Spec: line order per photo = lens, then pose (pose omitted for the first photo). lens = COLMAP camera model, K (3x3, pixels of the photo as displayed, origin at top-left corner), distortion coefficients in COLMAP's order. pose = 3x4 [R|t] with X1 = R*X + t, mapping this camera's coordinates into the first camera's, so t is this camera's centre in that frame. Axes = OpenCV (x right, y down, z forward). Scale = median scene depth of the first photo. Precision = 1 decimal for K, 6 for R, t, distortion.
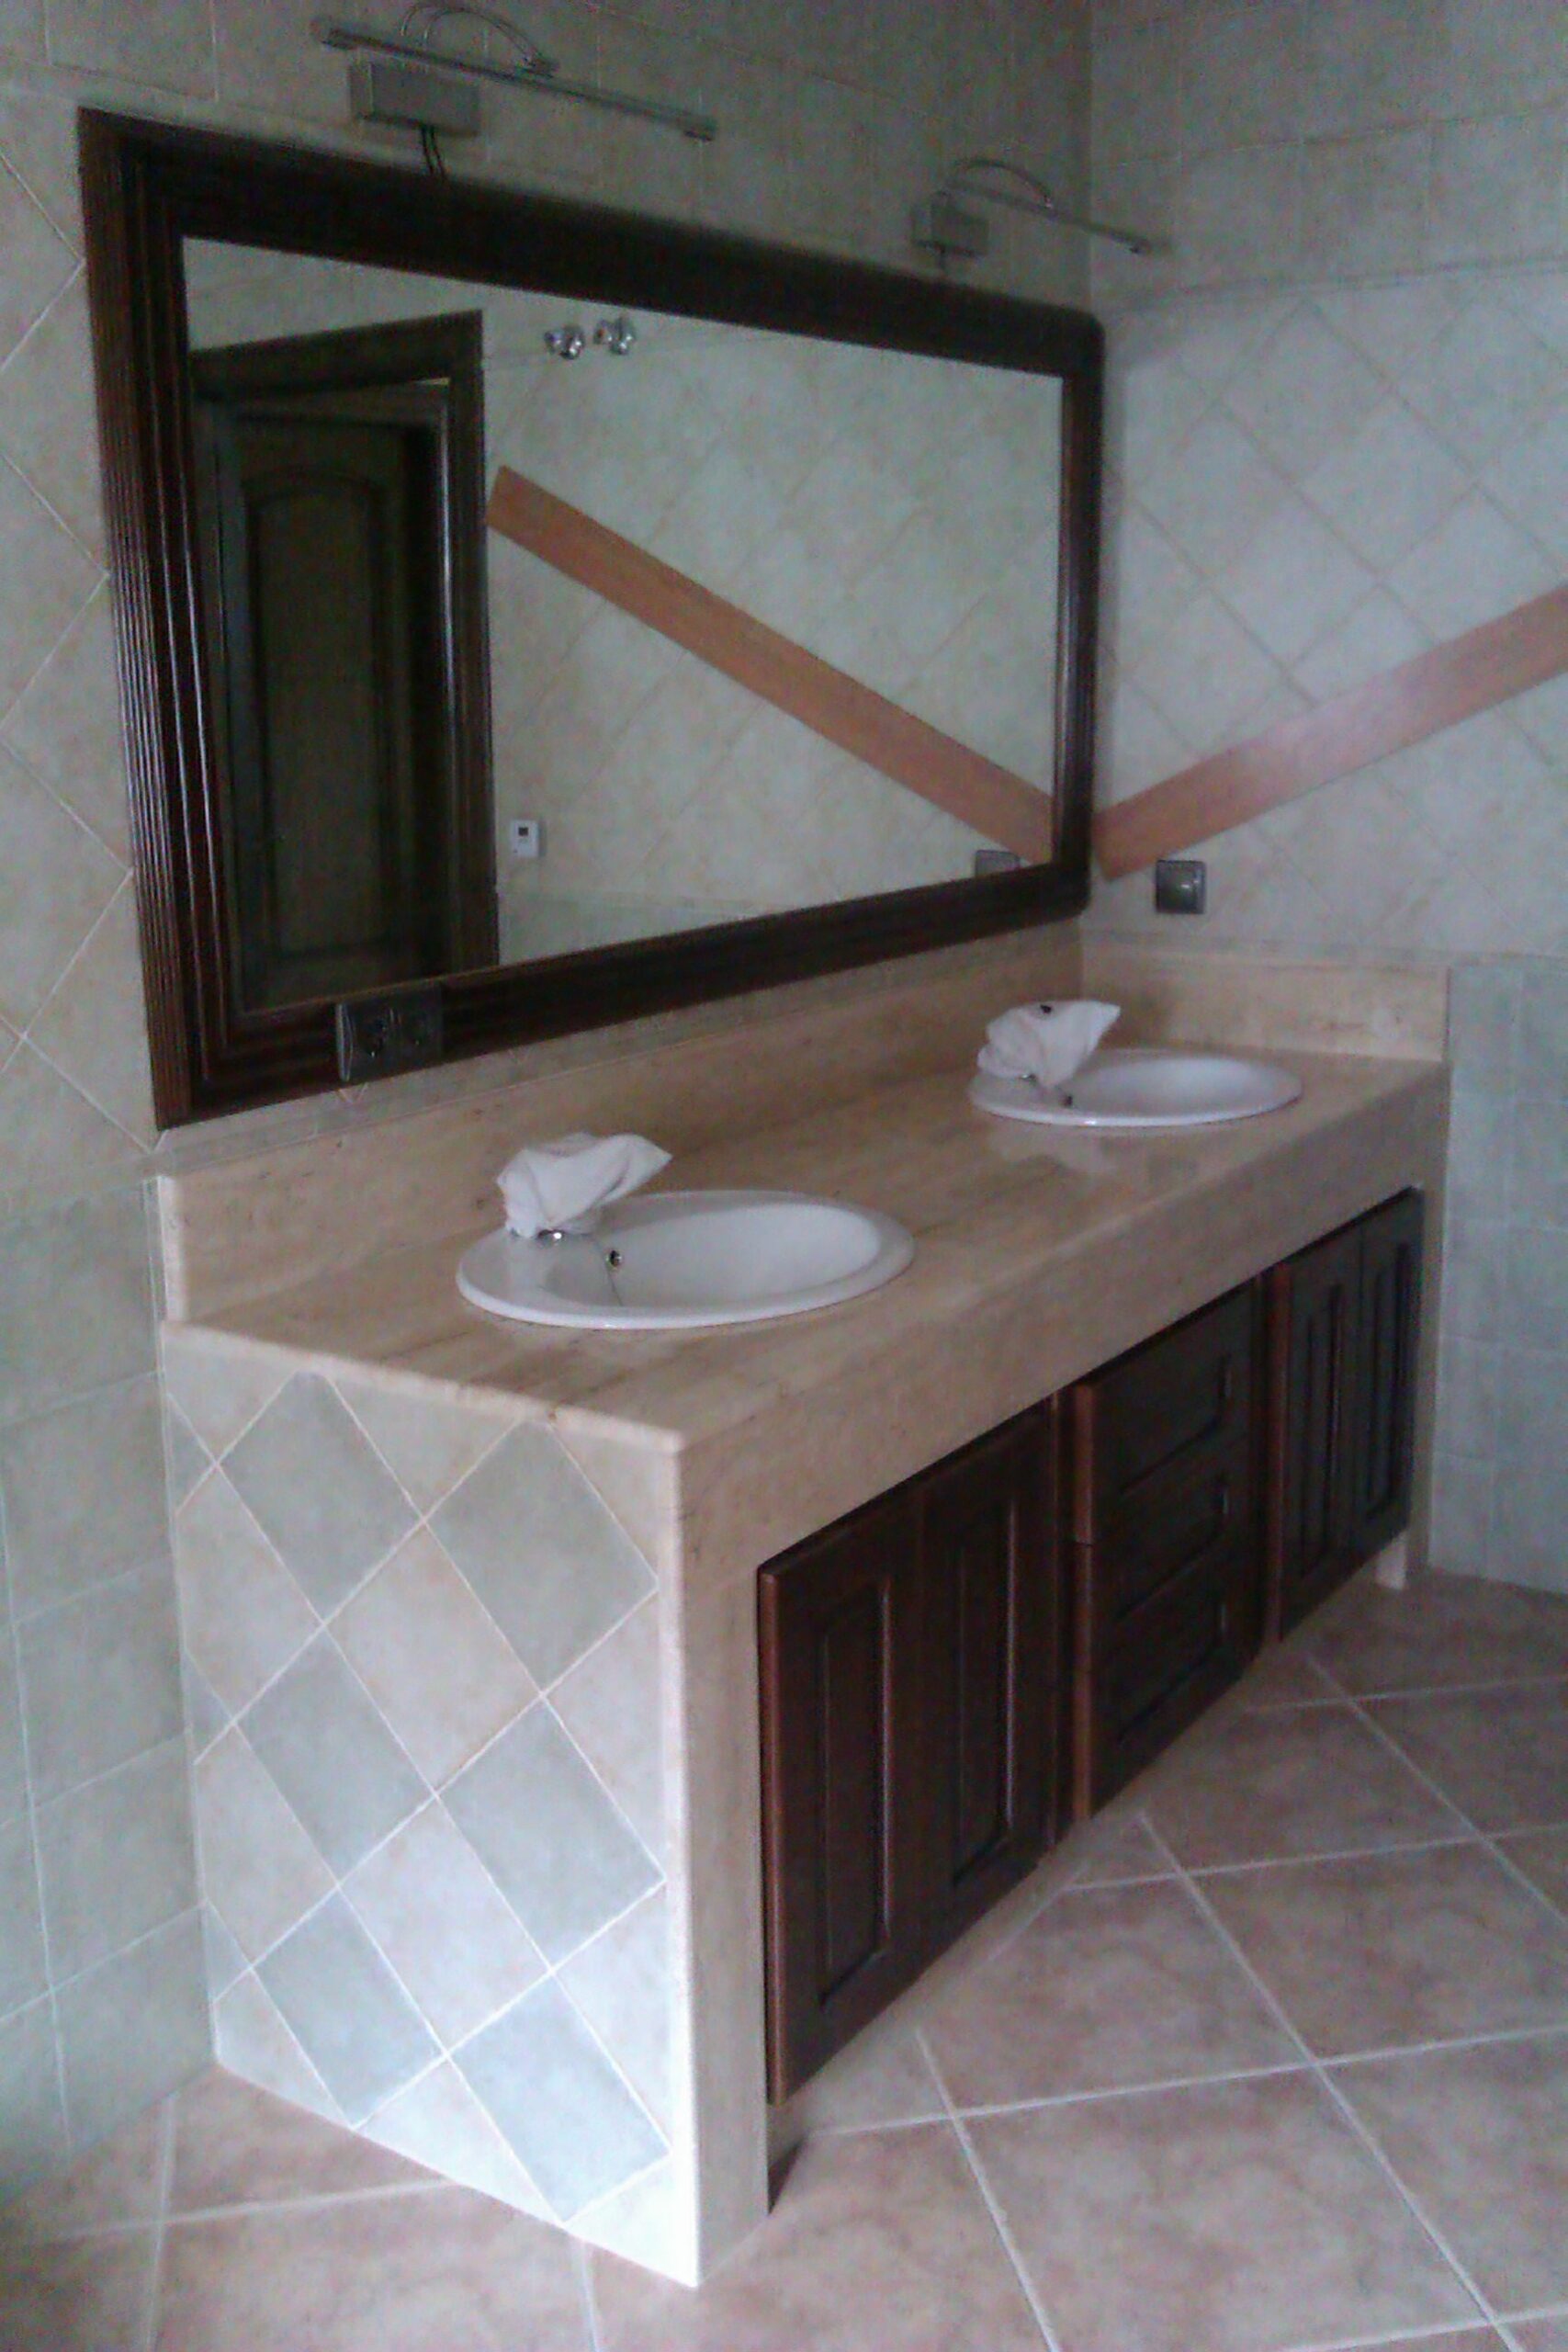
lens RADIAL K [[2337.3, 0, 831.8], [0, 2337.3, 1178.9], [0, 0, 1]] dist [0.042001, -0.161867]
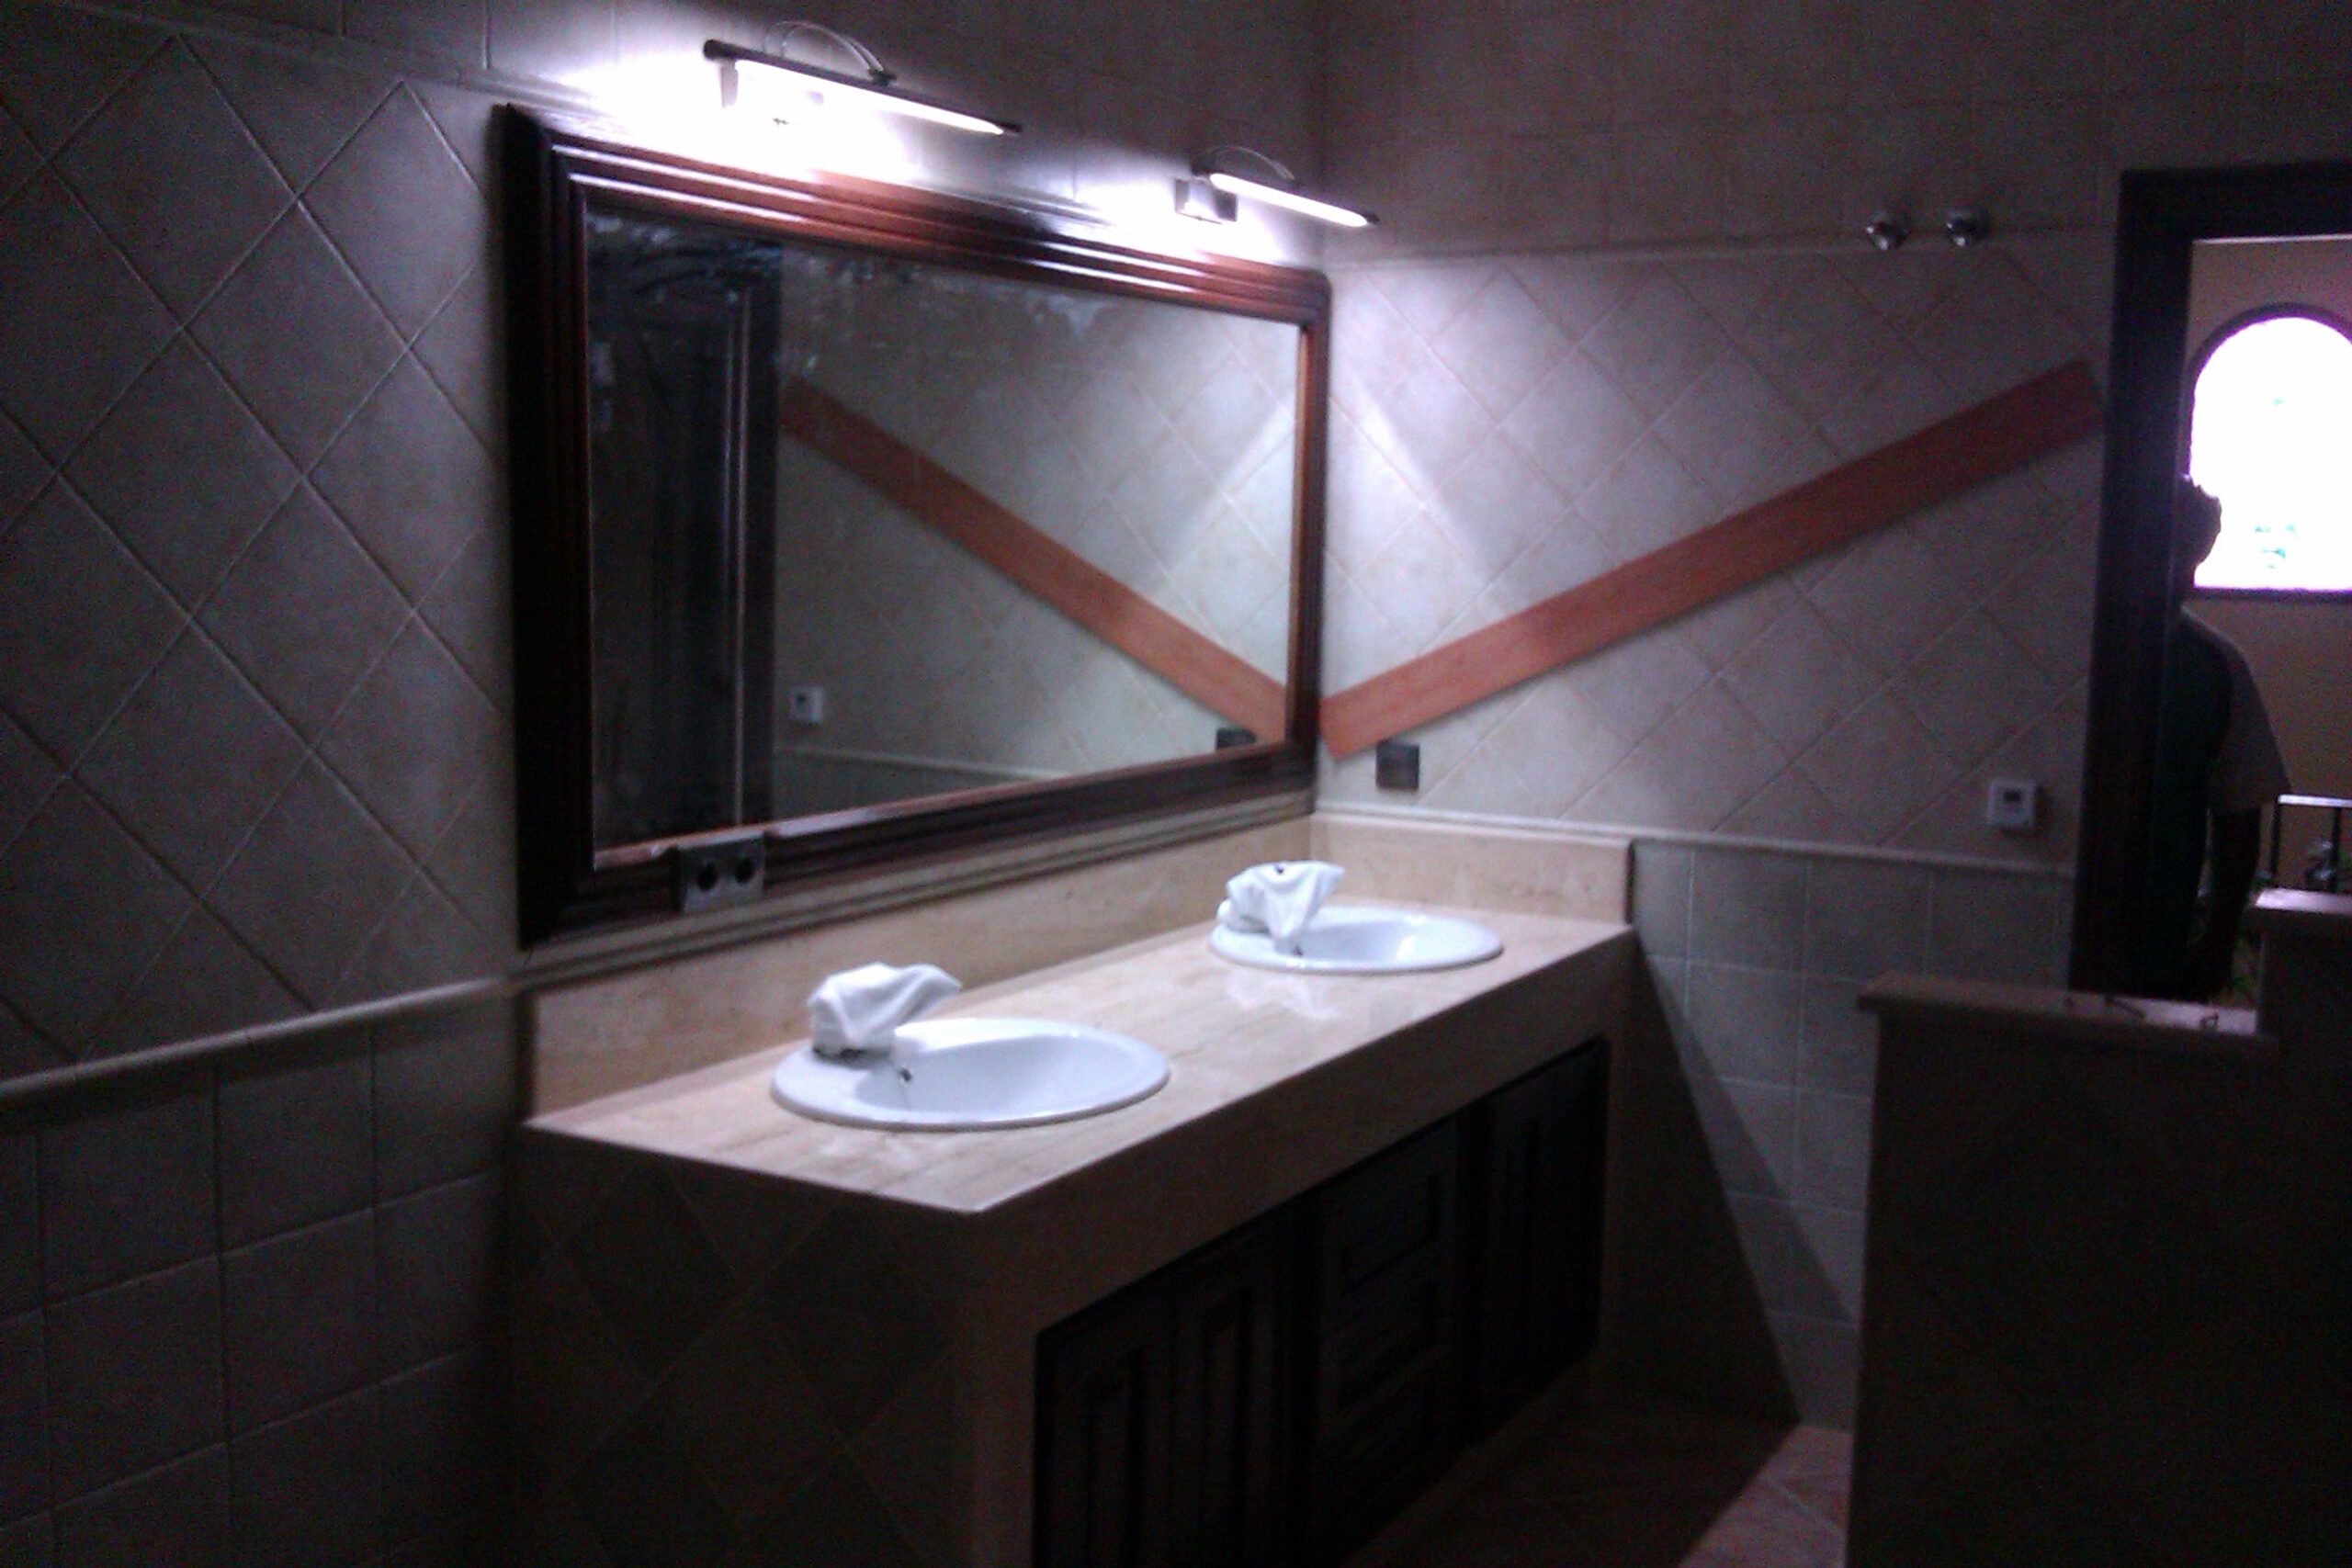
lens RADIAL K [[2337.3, 0, 1176.0], [0, 2337.3, 784.0], [0, 0, 1]] dist [0.042001, -0.161867]
pose [[0.998425, 0.025651, 0.049903, -0.022656], [-0.019982, 0.993626, -0.110939, 0.017660], [-0.052430, 0.109767, 0.992574, -0.182176]]
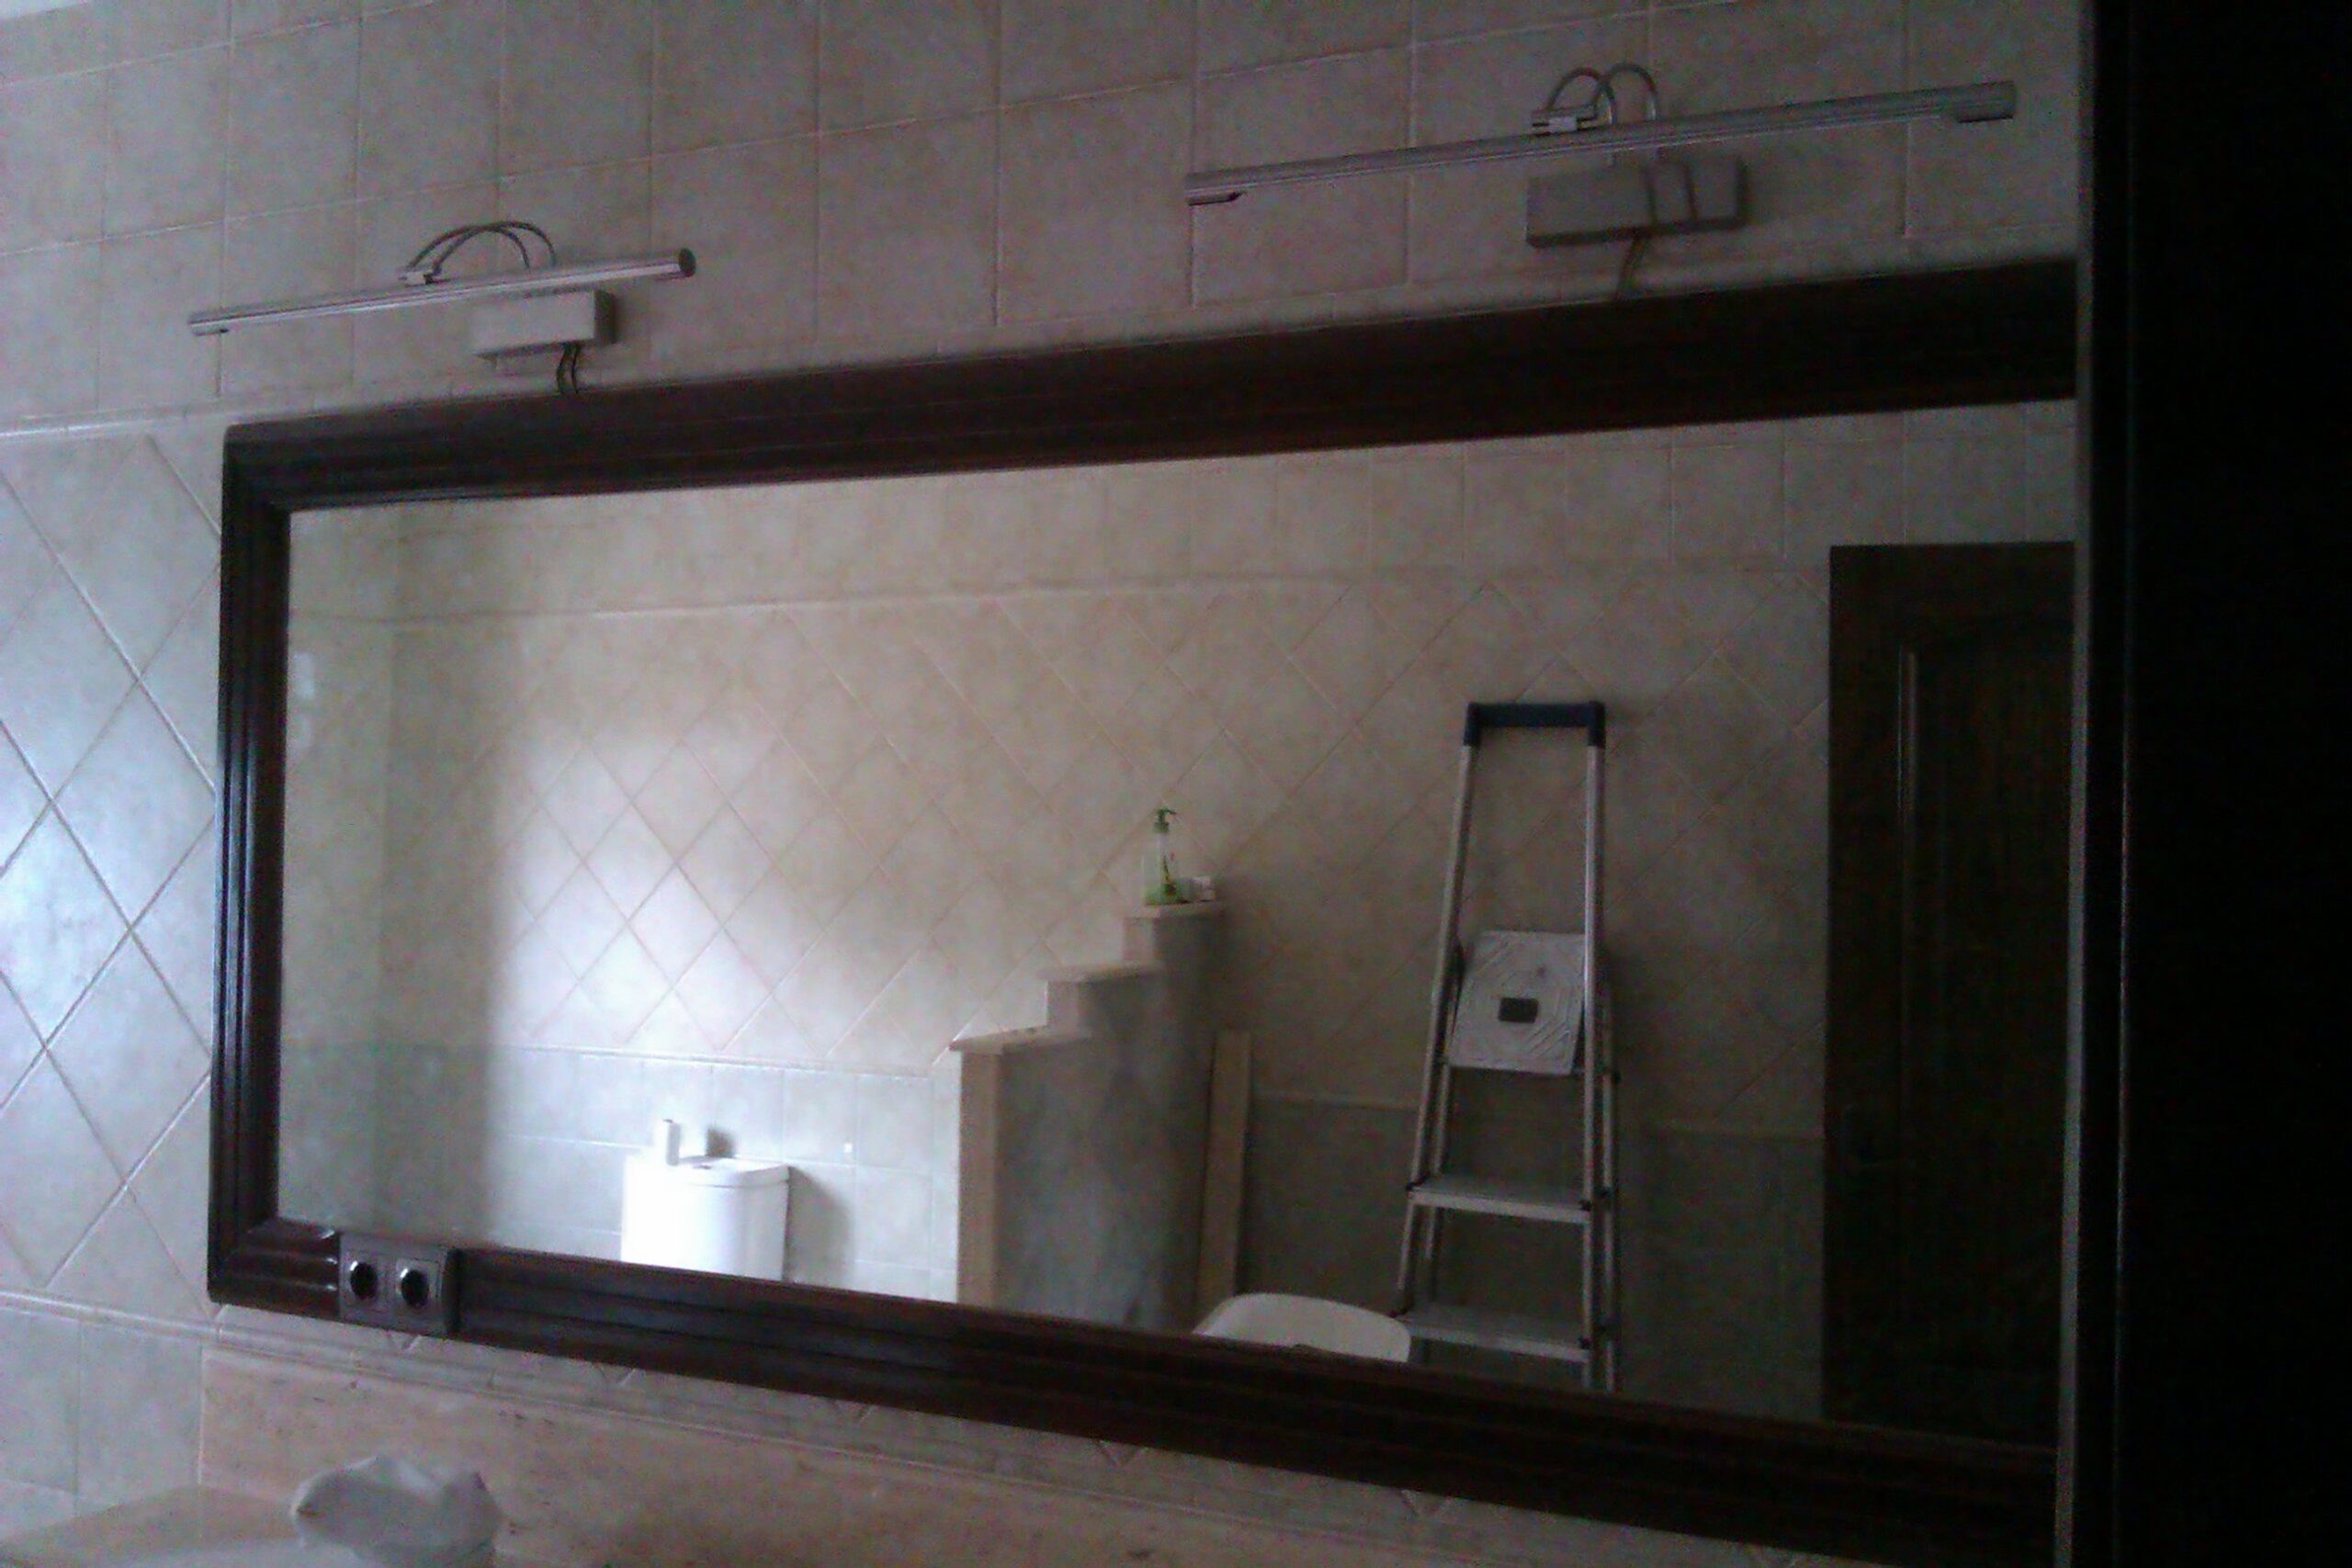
lens RADIAL K [[2337.3, 0, 1176.0], [0, 2337.3, 784.0], [0, 0, 1]] dist [0.042001, -0.161867]
pose [[0.090574, -0.009774, -0.995842, 0.774407], [-0.253801, 0.966708, -0.032572, -0.306425], [0.963006, 0.255696, 0.085078, 1.182400]]
